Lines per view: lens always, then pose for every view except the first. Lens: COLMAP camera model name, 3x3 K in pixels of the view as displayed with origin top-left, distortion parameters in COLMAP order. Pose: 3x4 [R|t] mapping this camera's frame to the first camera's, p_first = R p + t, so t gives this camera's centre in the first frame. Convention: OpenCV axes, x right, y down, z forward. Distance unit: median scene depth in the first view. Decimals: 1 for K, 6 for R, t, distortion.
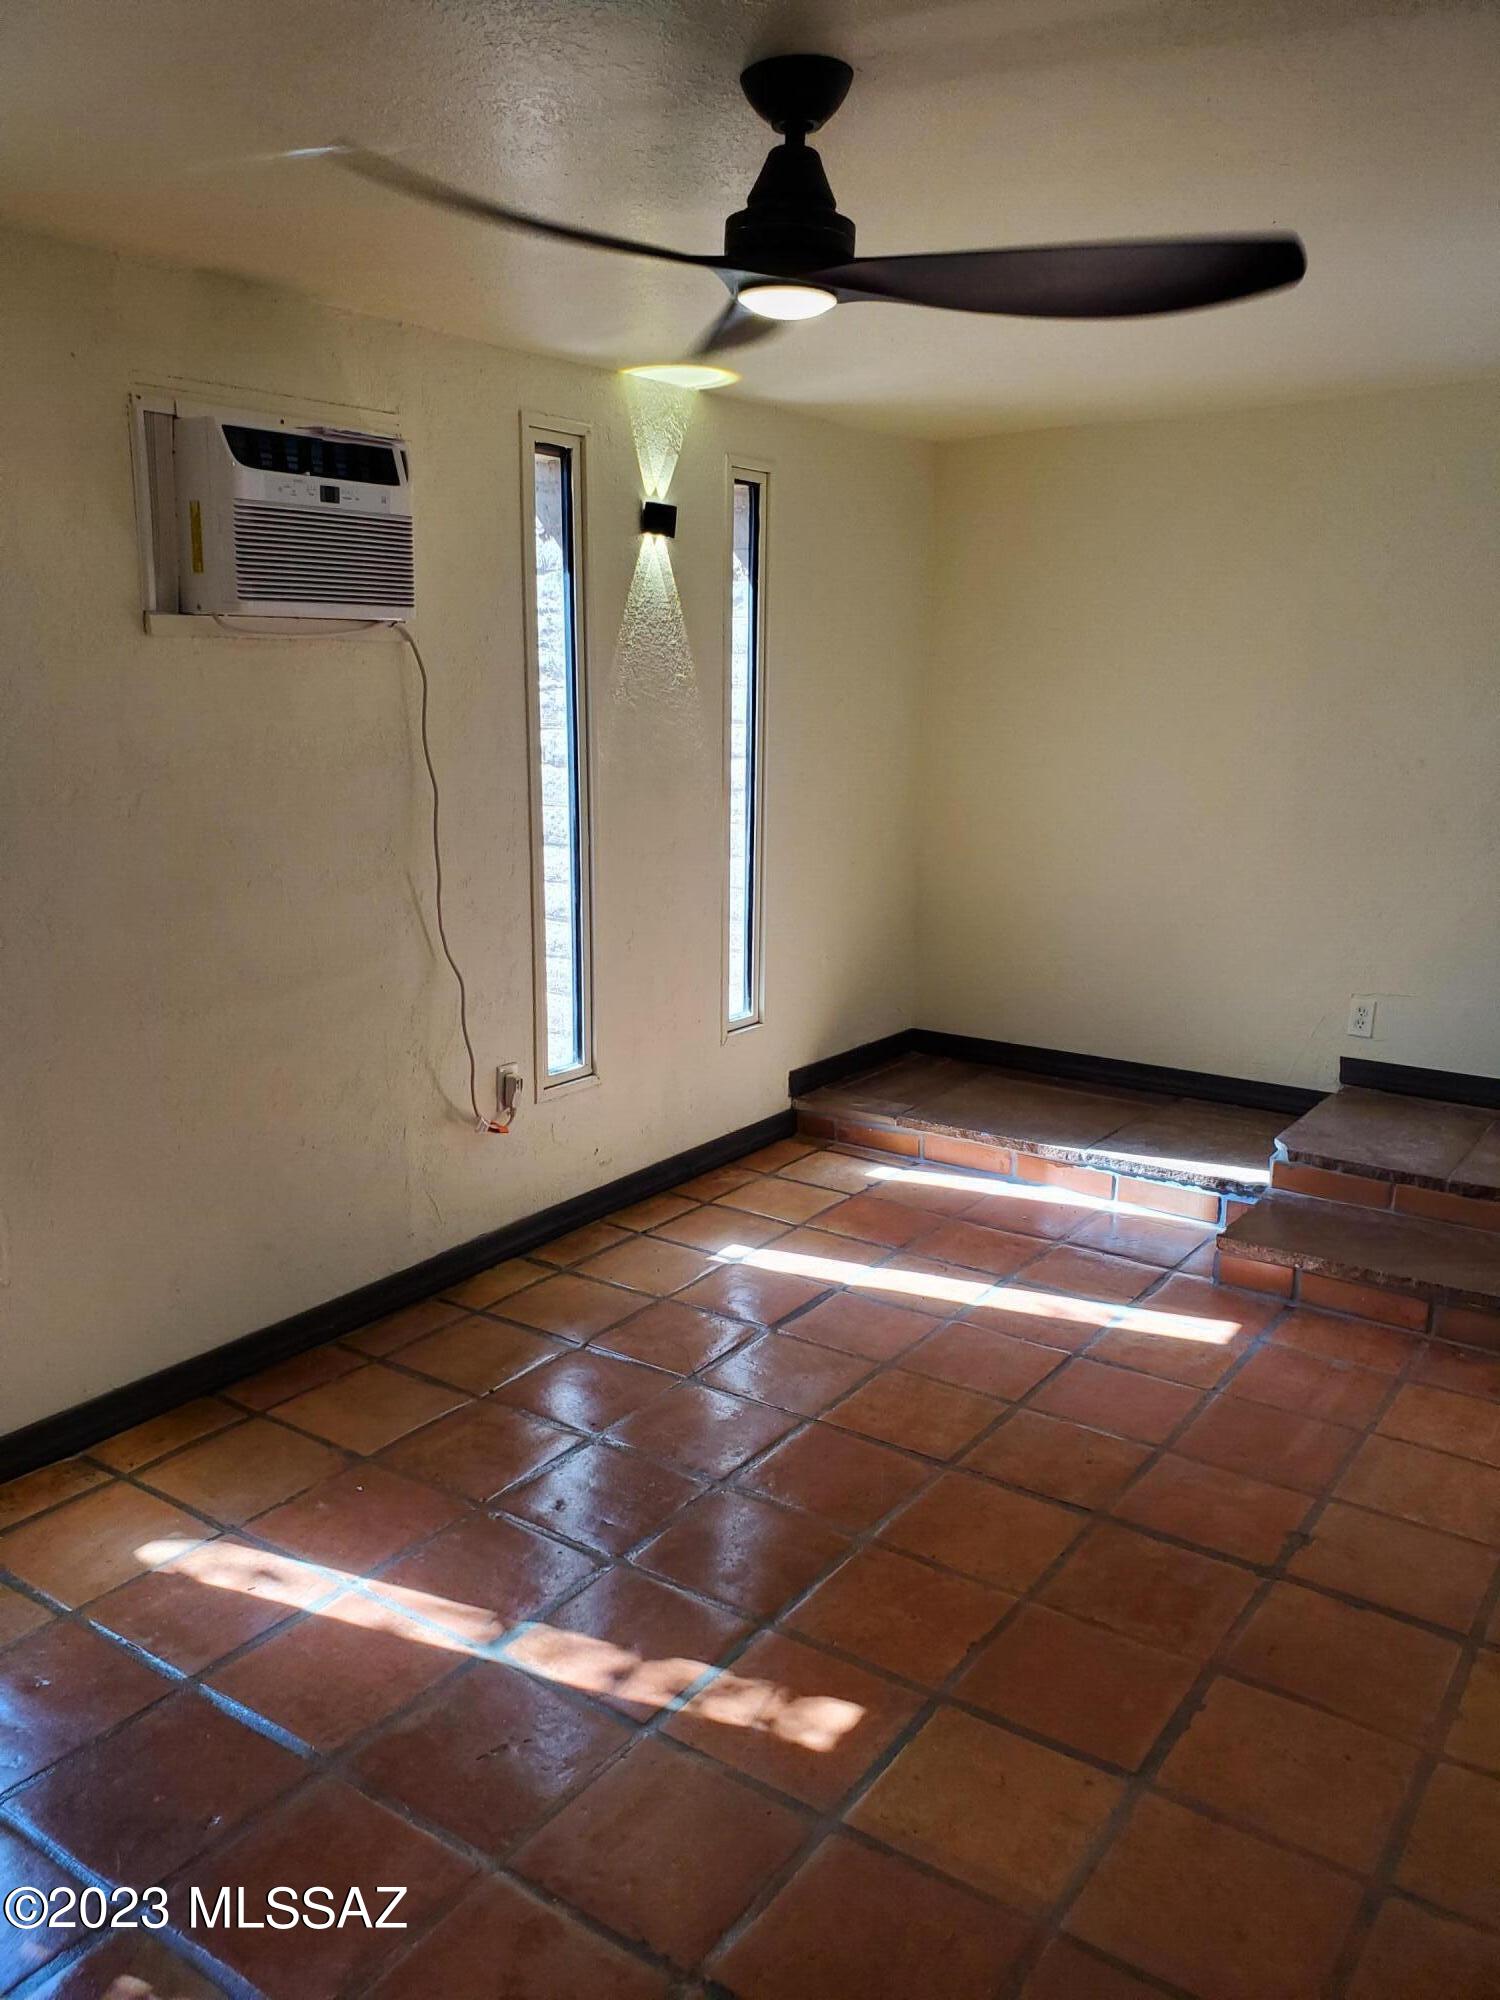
lens RADIAL K [[1555.1, 0, 750.0], [0, 1555.1, 1000.0], [0, 0, 1]] dist [0.063411, -0.096873]
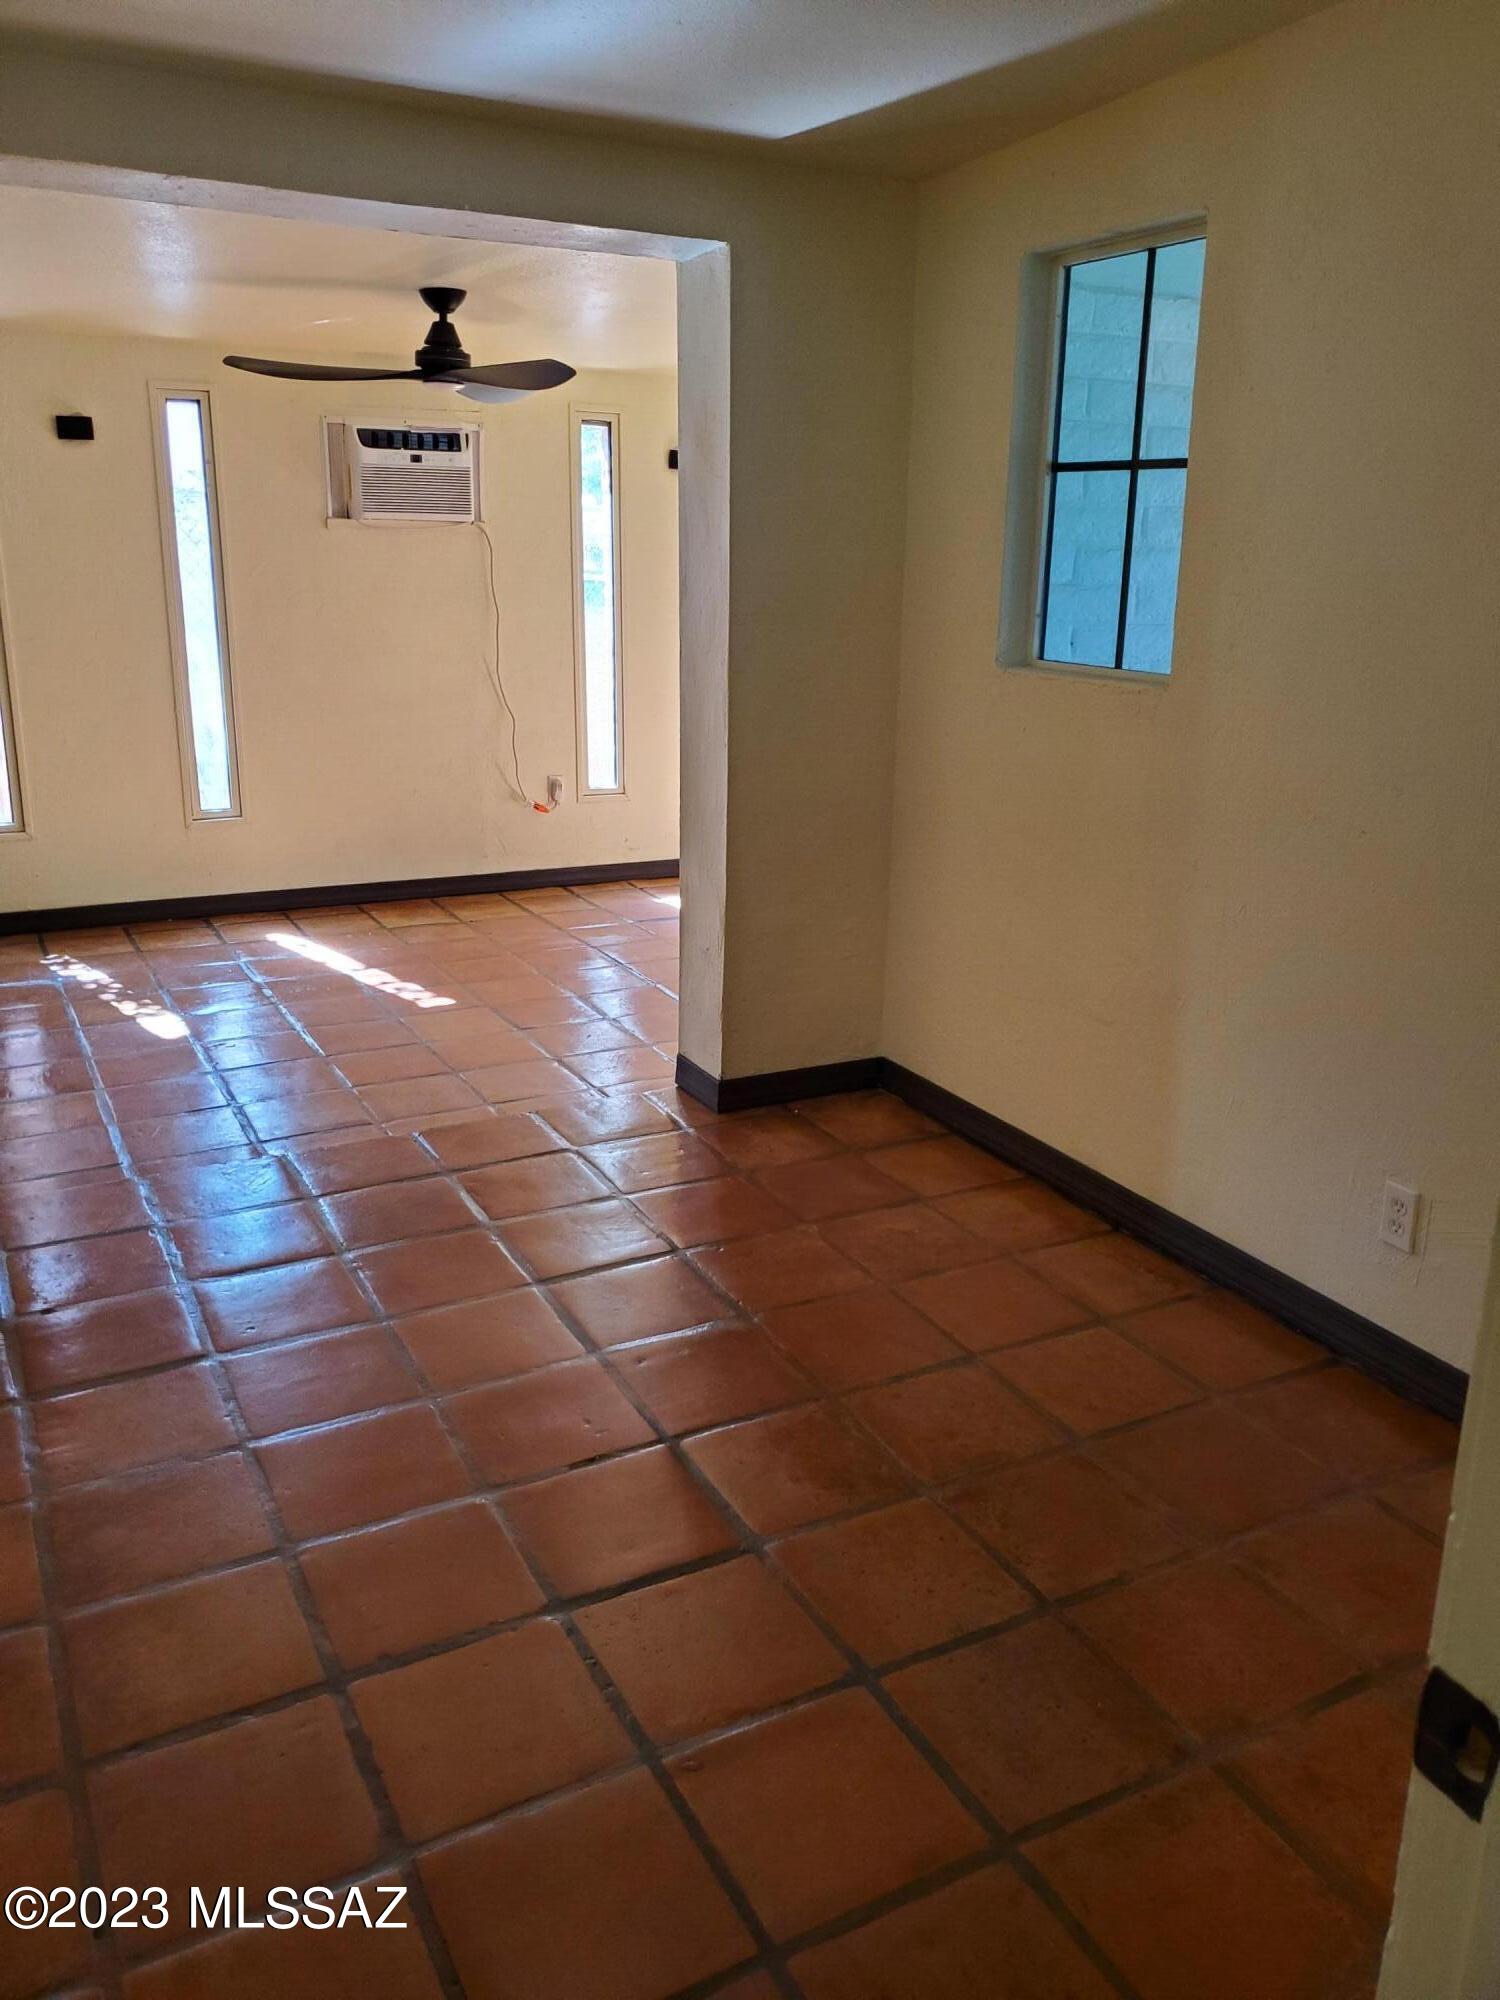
lens RADIAL K [[1555.1, 0, 750.0], [0, 1555.1, 1000.0], [0, 0, 1]] dist [0.063411, -0.096873]
pose [[0.887592, 0.134070, -0.440687, 1.132737], [-0.106757, 0.990530, 0.086327, 0.156055], [0.448088, -0.029577, 0.893500, -0.661978]]
